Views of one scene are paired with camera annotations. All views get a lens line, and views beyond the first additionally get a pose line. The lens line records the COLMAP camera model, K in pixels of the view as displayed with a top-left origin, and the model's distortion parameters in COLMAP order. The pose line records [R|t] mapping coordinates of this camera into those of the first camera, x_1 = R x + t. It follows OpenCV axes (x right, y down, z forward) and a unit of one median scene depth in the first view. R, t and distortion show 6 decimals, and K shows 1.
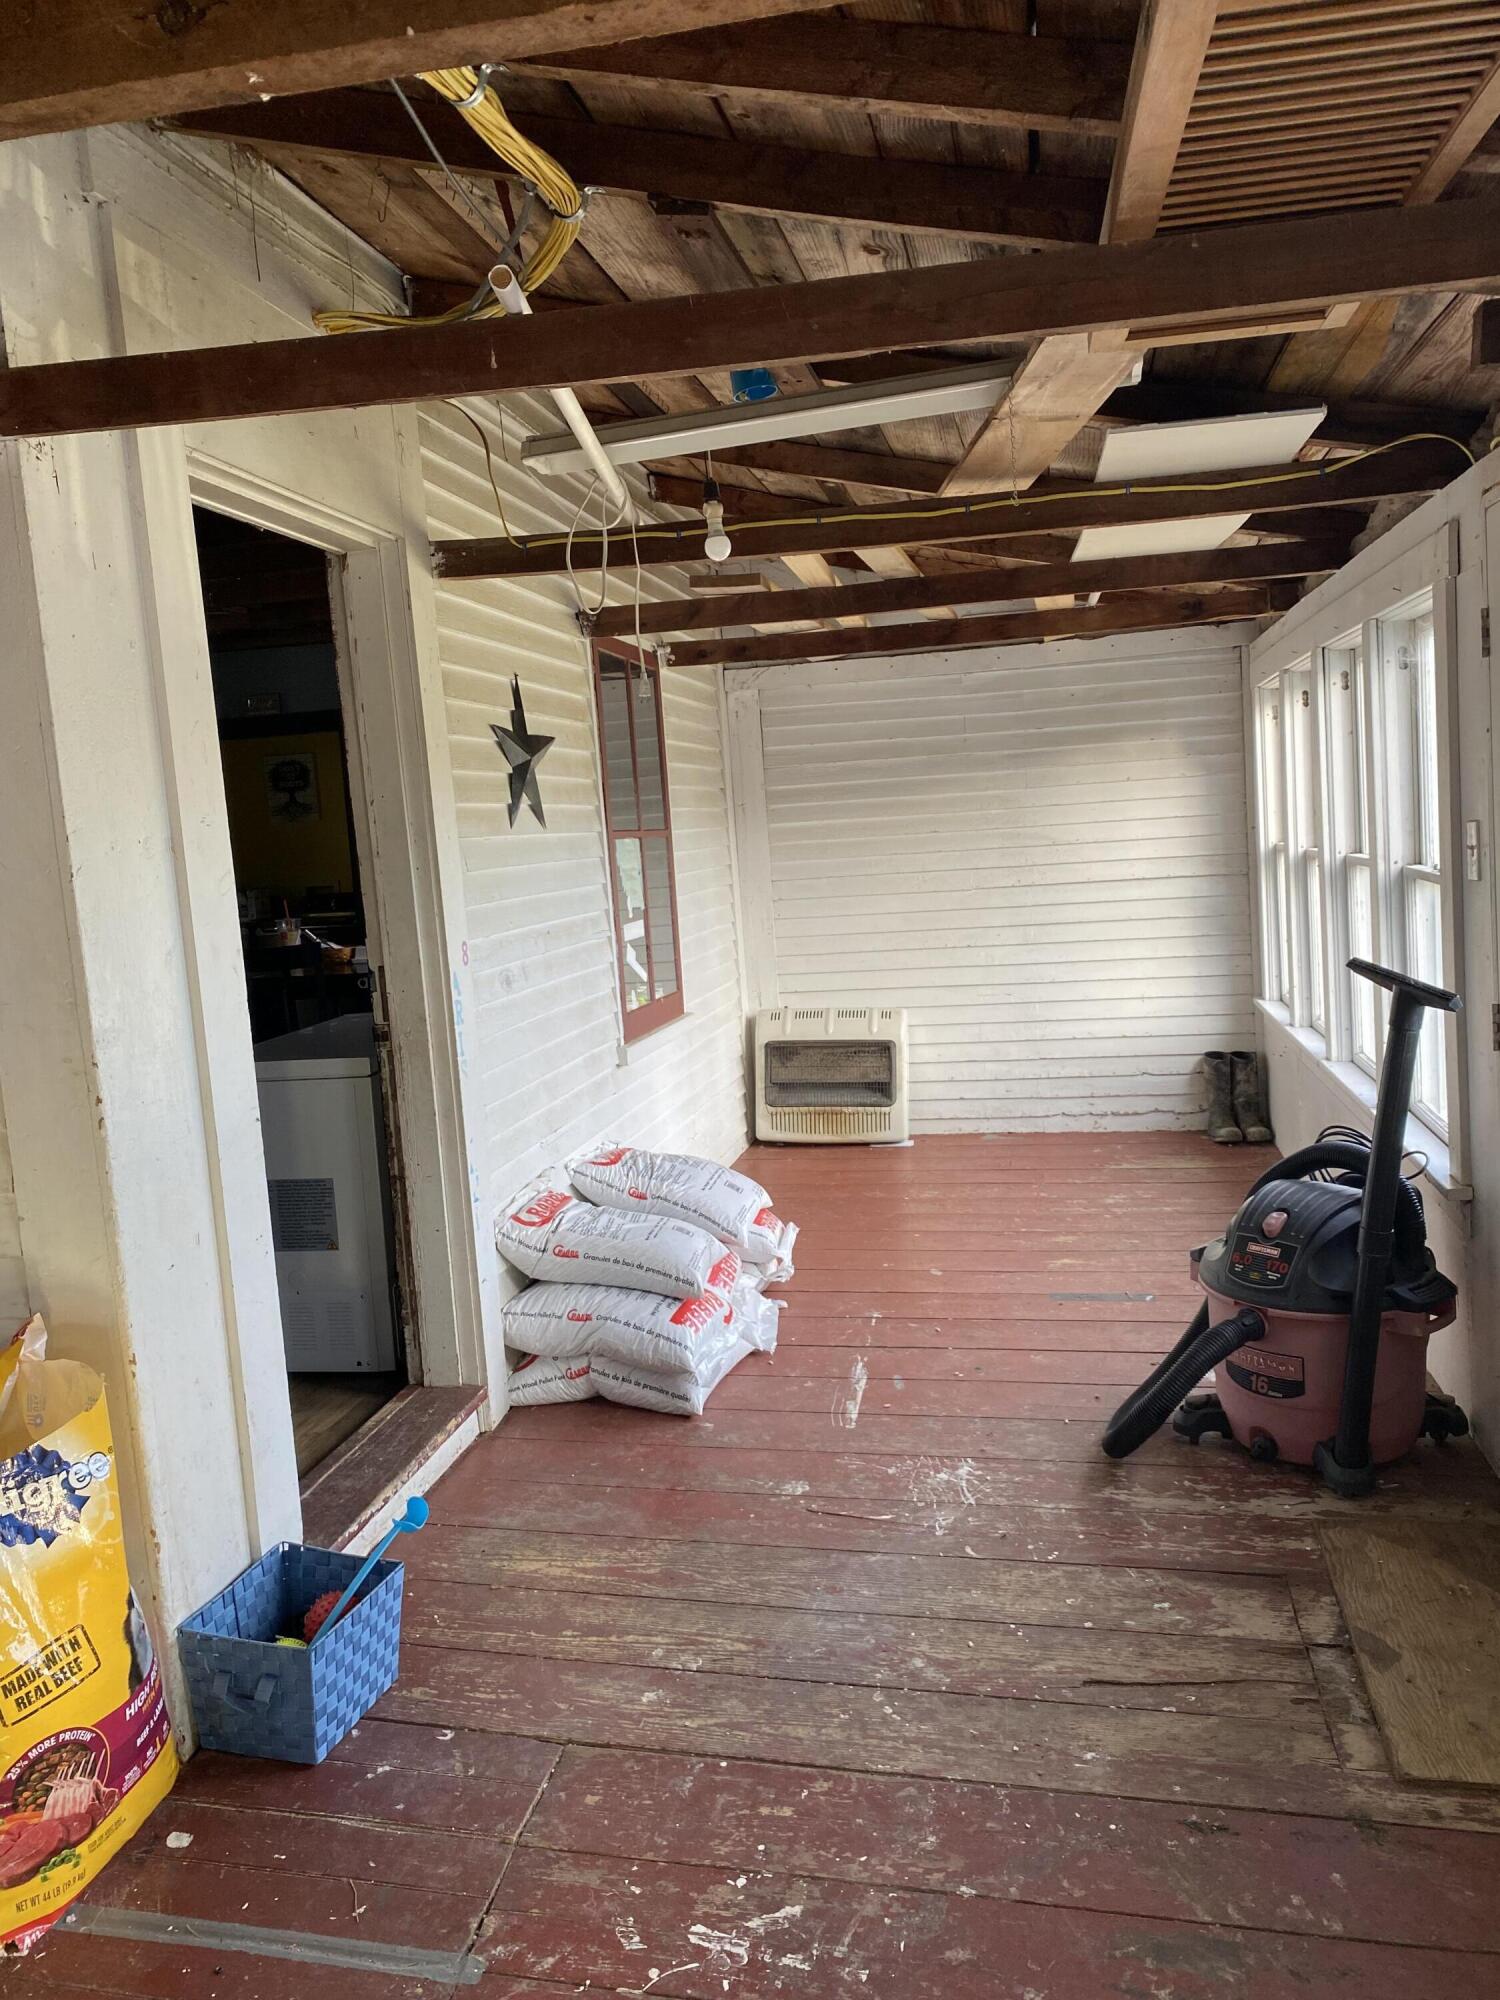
lens RADIAL K [[1540.8, 0, 749.1], [0, 1540.8, 994.3], [0, 0, 1]] dist [0.057945, -0.100006]
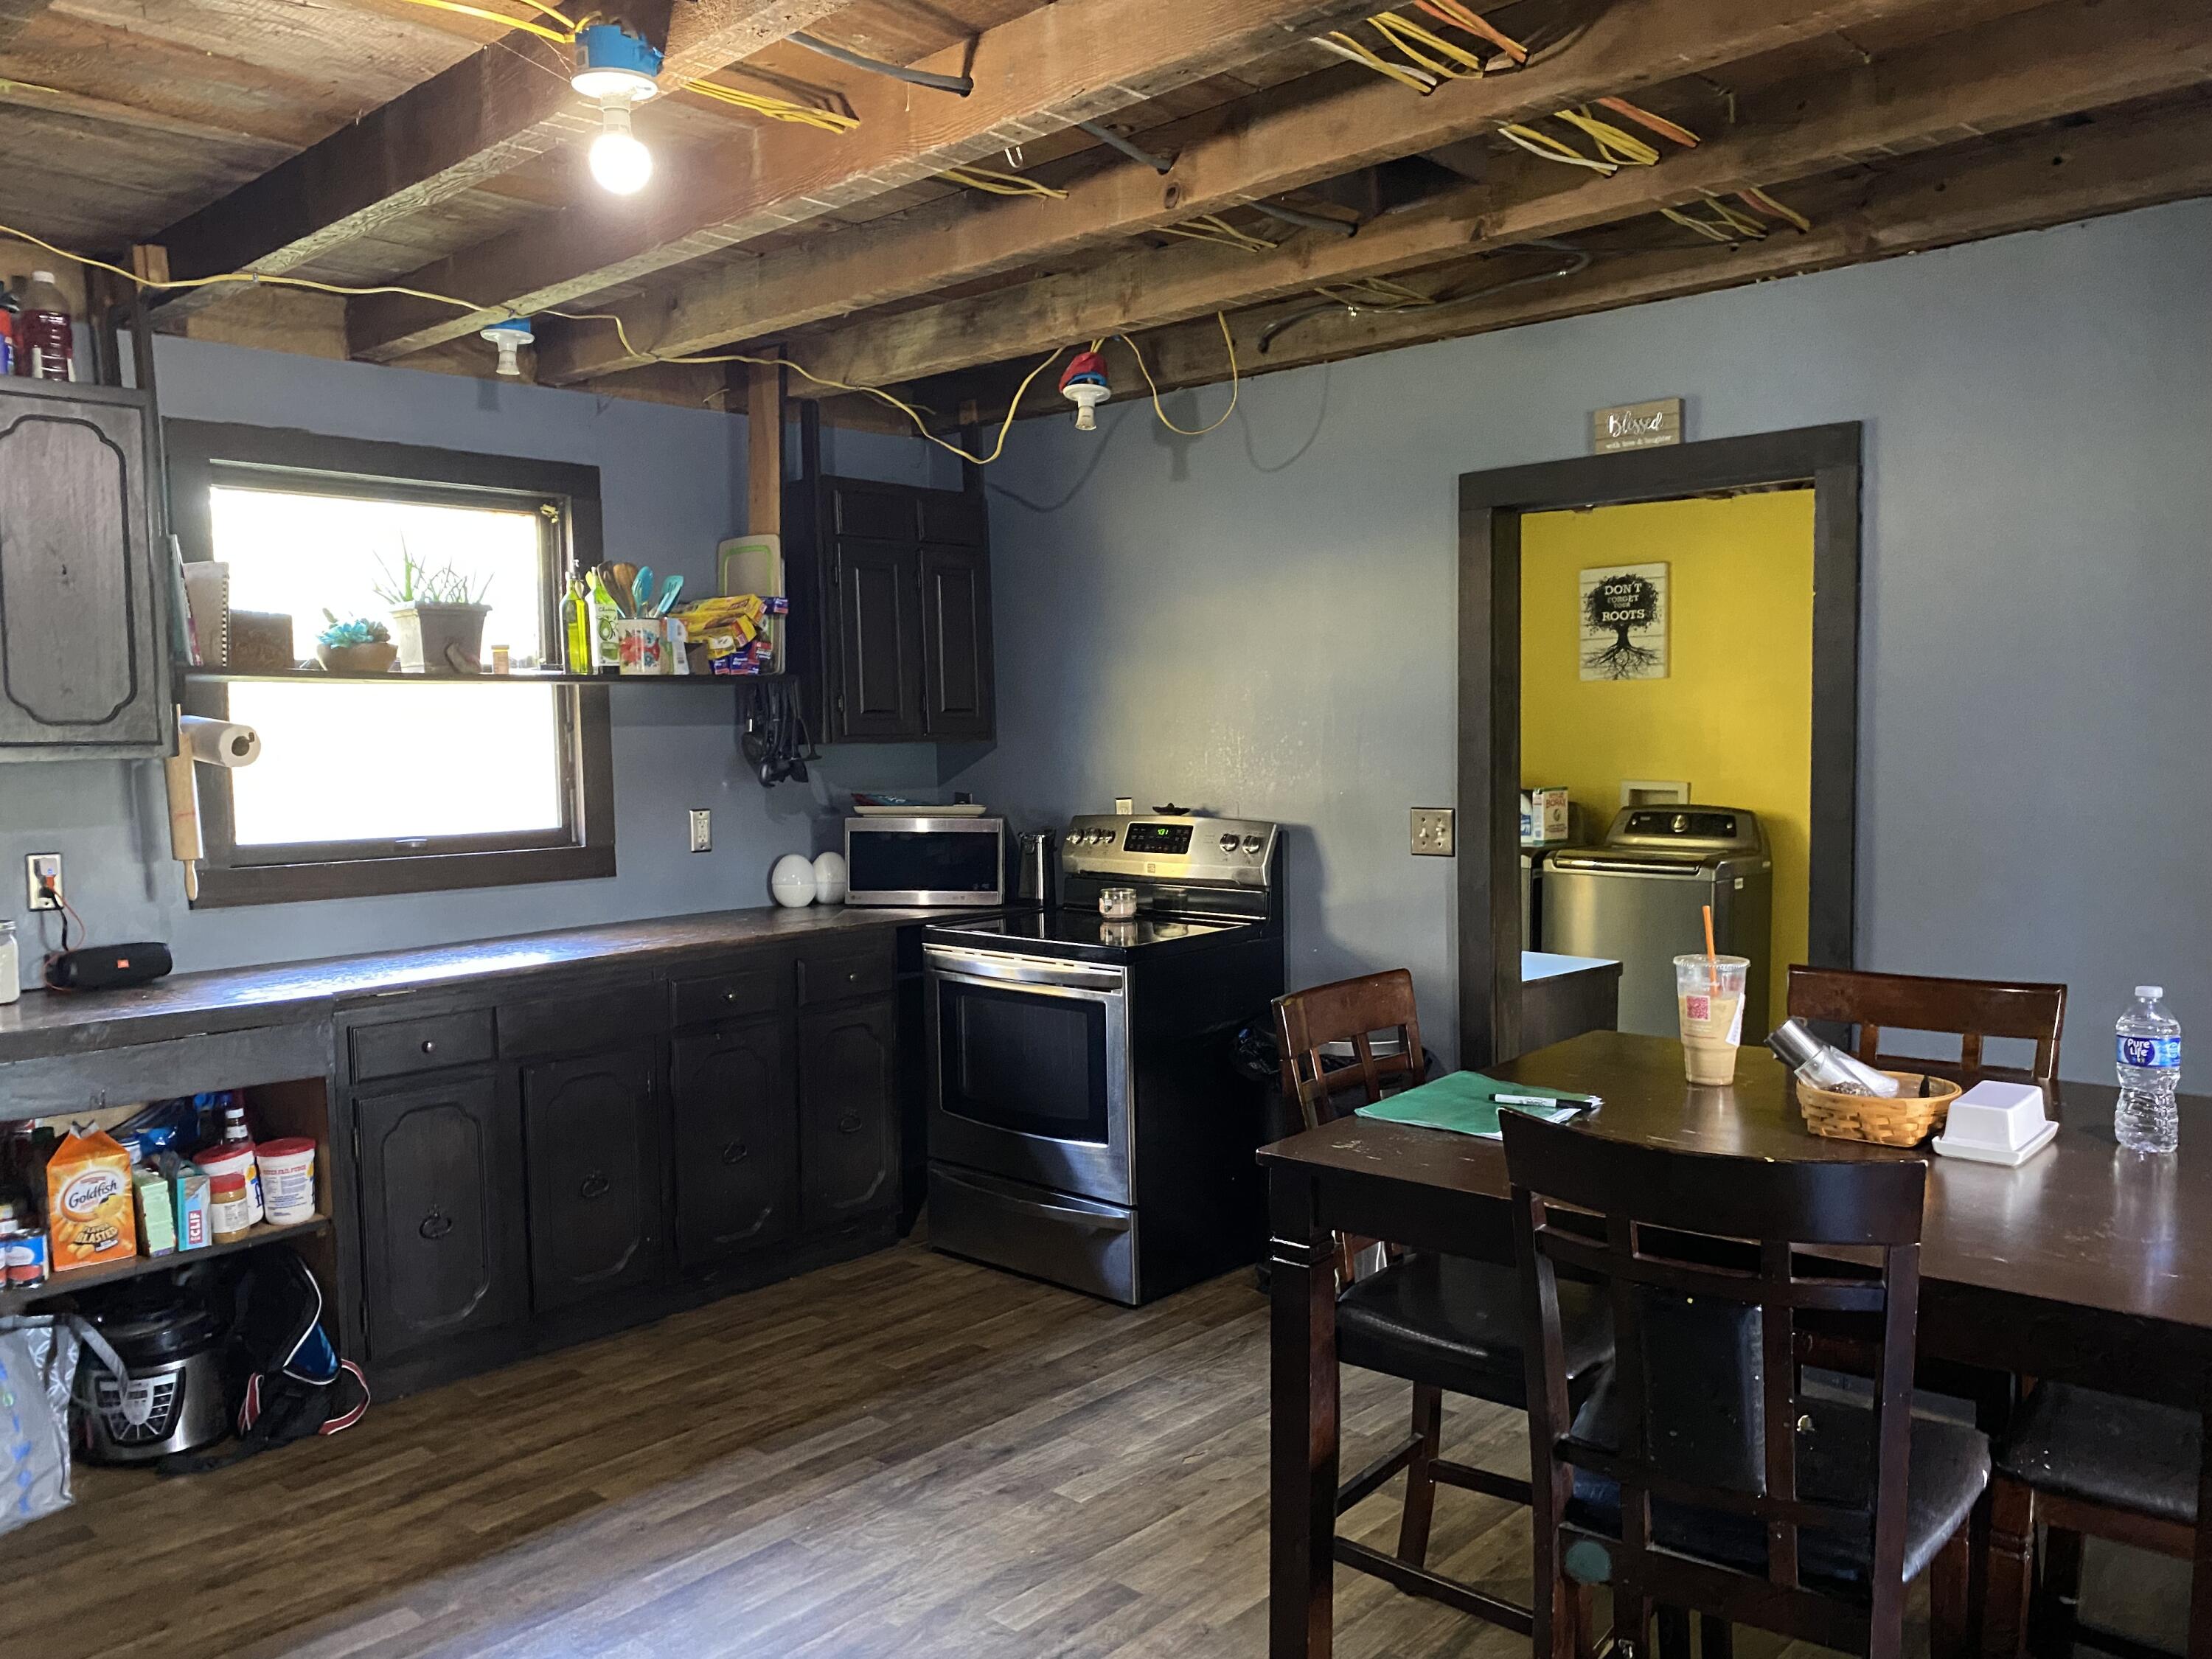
lens RADIAL K [[1704.2, 0, 1106.8], [0, 1704.2, 835.5], [0, 0, 1]] dist [0.057945, -0.100006]
pose [[0.858574, 0.087034, -0.505248, -0.127845], [-0.096026, 0.995344, 0.008280, -0.038984], [0.503616, 0.041408, 0.862935, 0.342417]]
